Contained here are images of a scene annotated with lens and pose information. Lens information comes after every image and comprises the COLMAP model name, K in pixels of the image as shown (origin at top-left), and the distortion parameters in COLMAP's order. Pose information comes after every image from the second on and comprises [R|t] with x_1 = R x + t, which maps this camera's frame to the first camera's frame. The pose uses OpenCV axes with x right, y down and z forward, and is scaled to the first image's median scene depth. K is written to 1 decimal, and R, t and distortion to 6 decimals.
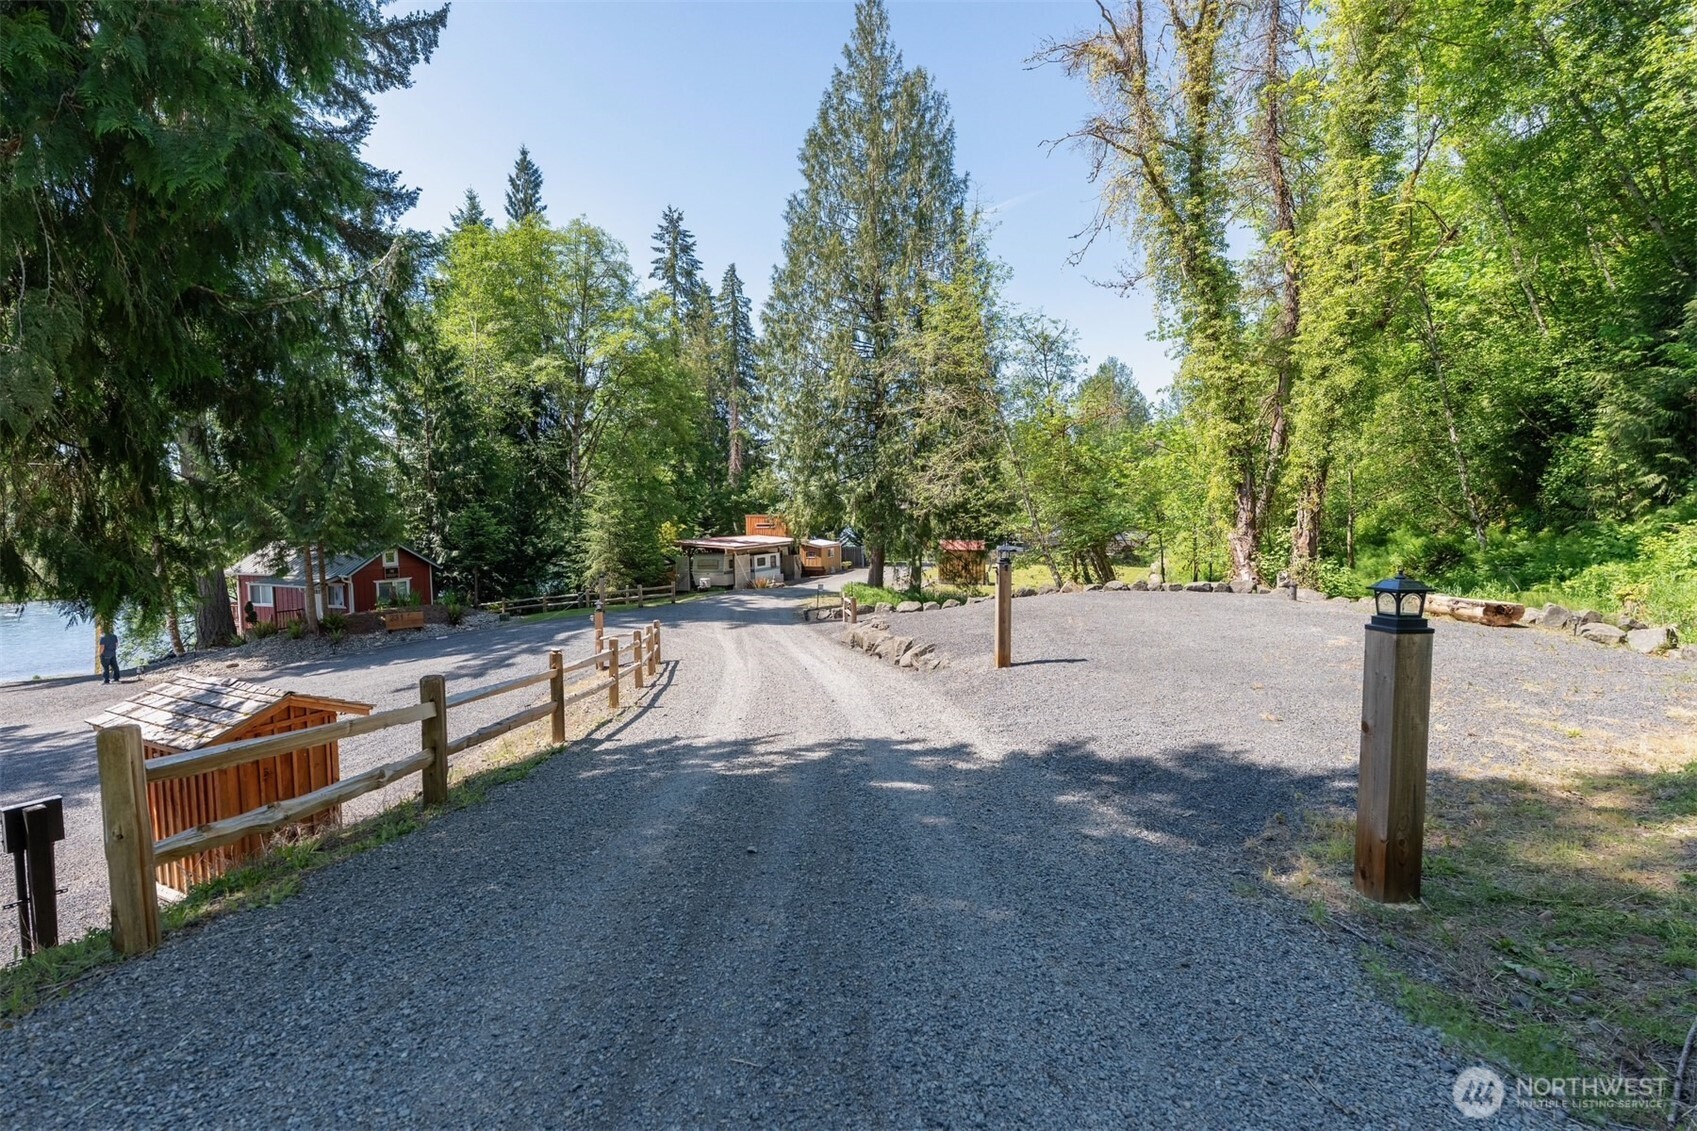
lens RADIAL K [[745.1, 0, 842.0], [0, 745.1, 563.3], [0, 0, 1]] dist [-0.005452, 0.000322]
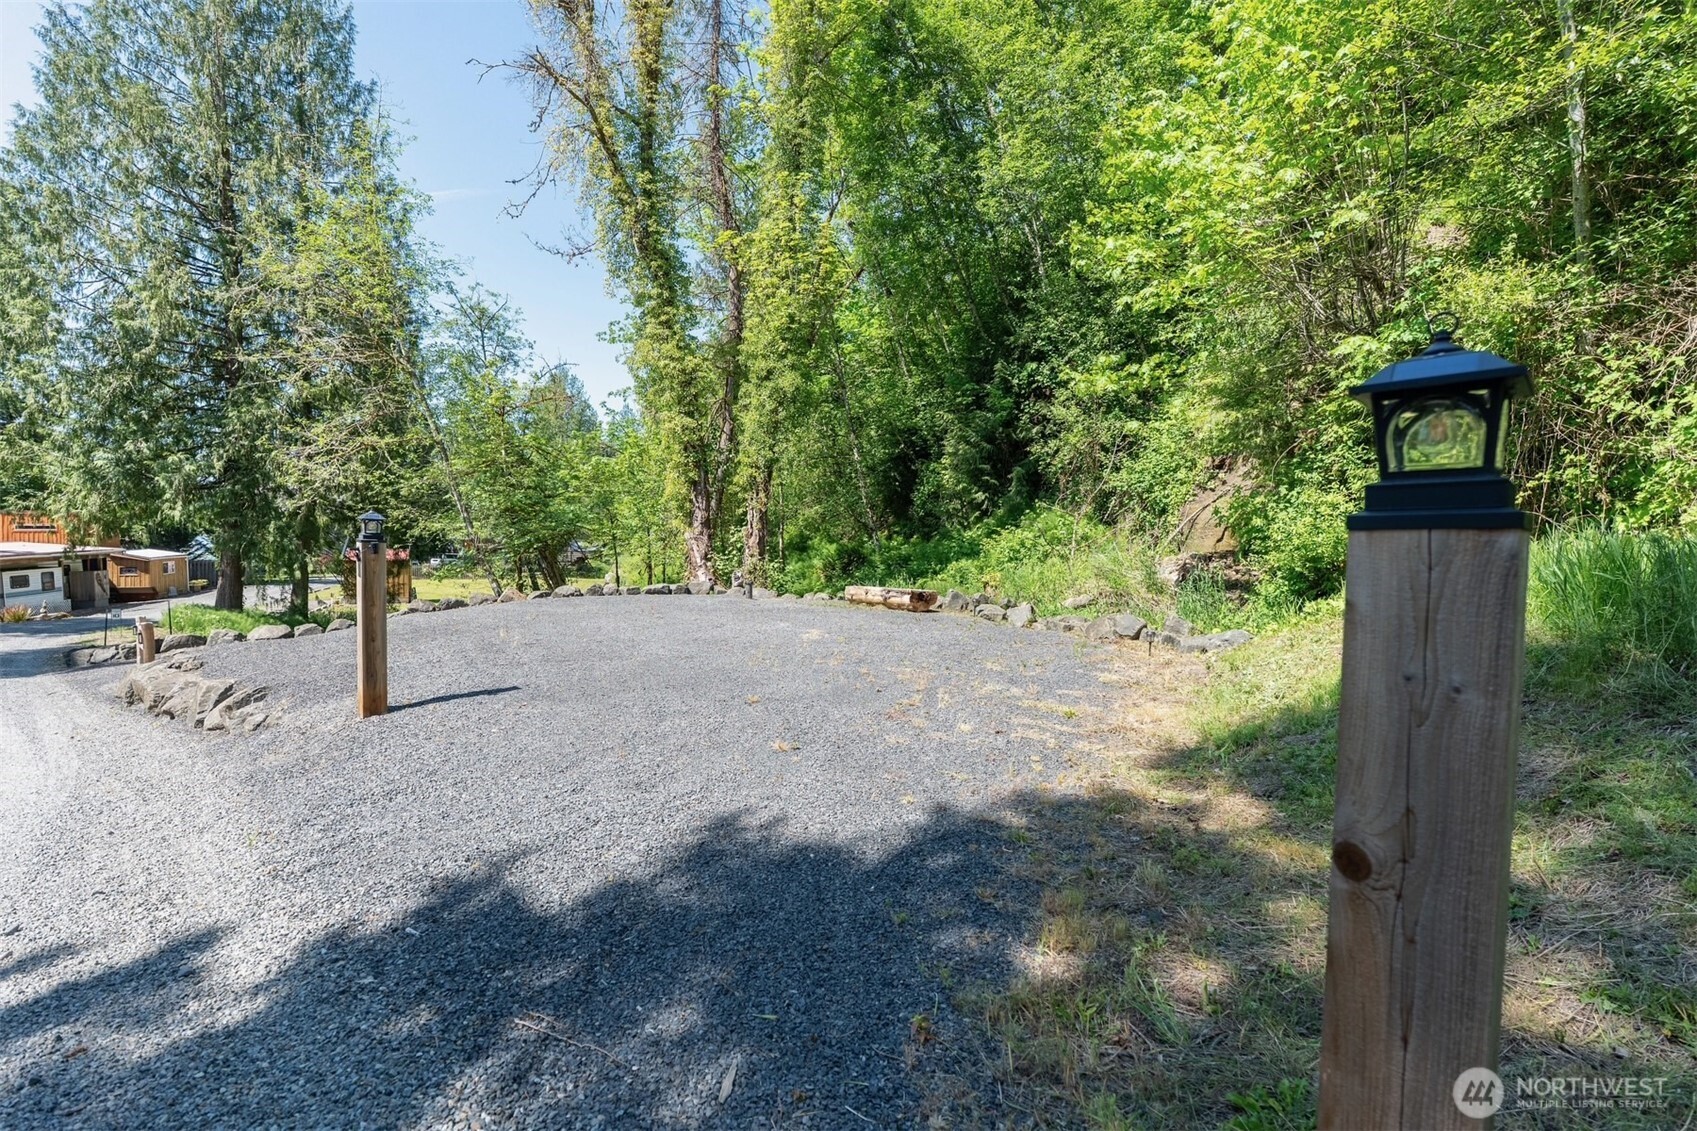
lens RADIAL K [[745.1, 0, 842.7], [0, 745.1, 565.4], [0, 0, 1]] dist [-0.005452, 0.000322]
pose [[0.761734, -0.007592, 0.647846, 0.051258], [0.020209, 0.999723, -0.012046, 0.015115], [-0.647575, 0.022268, 0.761676, 0.132577]]
